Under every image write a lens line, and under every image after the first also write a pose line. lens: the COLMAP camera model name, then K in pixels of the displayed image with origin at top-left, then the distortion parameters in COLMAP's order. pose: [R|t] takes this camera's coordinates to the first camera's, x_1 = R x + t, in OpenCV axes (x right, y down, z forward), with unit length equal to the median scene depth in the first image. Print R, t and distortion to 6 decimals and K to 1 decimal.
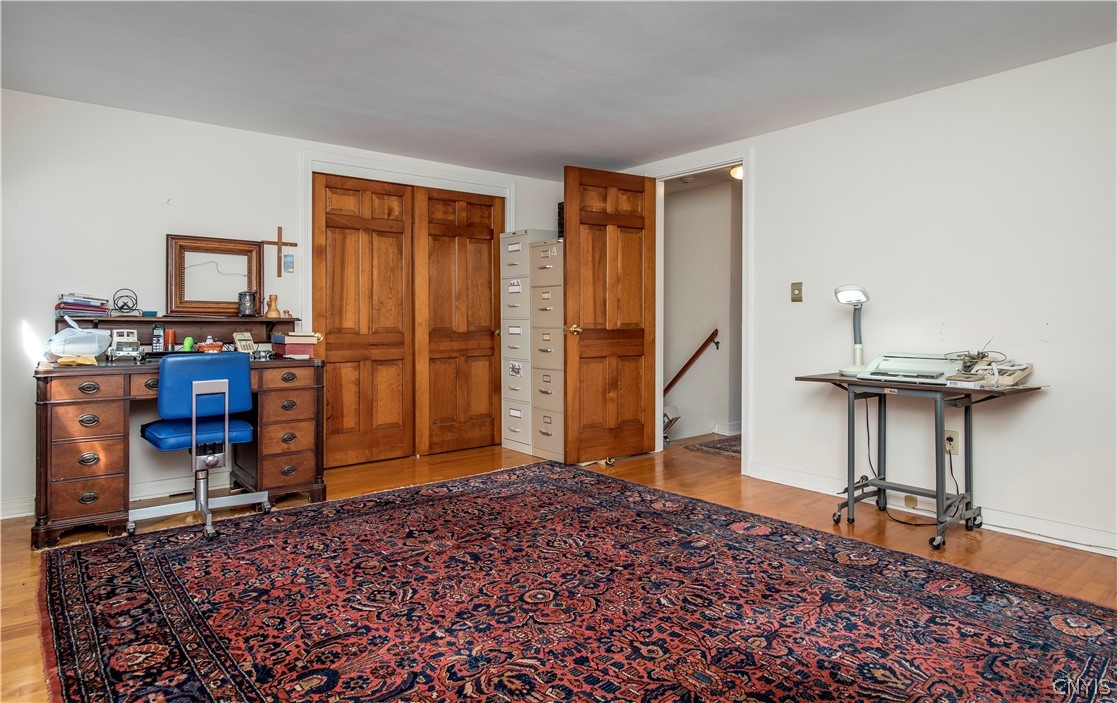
lens RADIAL K [[638.2, 0, 553.3], [0, 638.2, 312.9], [0, 0, 1]] dist [0.011922, -0.002422]
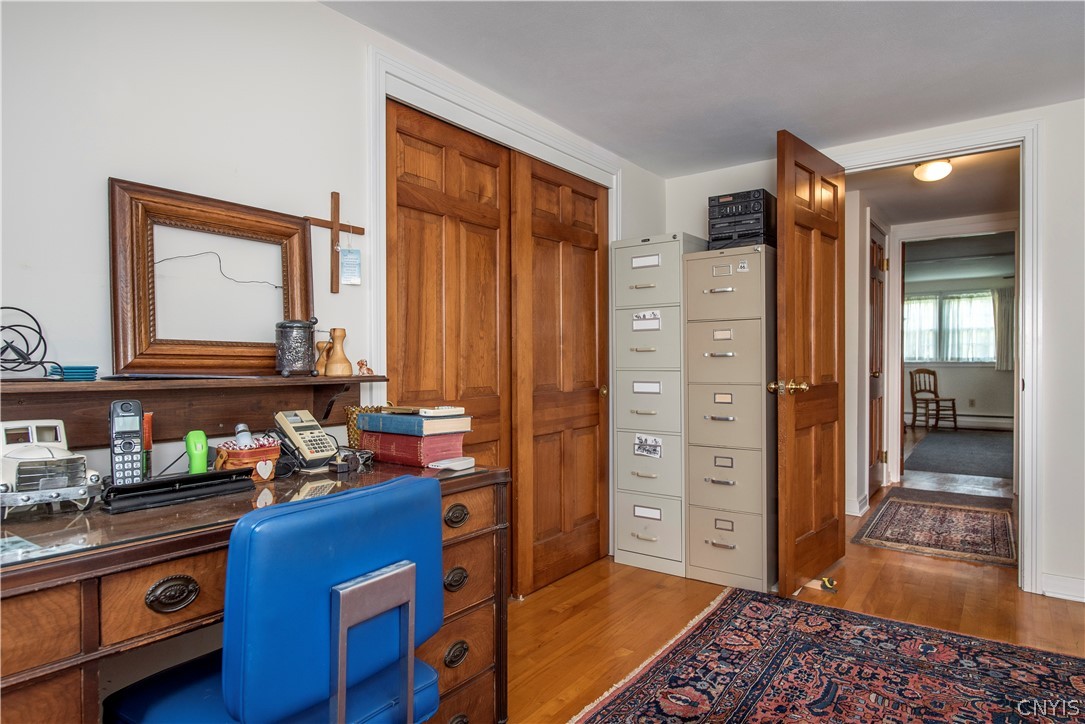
lens RADIAL K [[623.4, 0, 544.7], [0, 623.4, 361.7], [0, 0, 1]] dist [-0.004601, 0.002155]
pose [[0.968689, -0.007579, 0.248161, -0.418273], [0.005882, 0.999954, 0.007576, -0.006183], [-0.248207, -0.005880, 0.968689, 0.524681]]
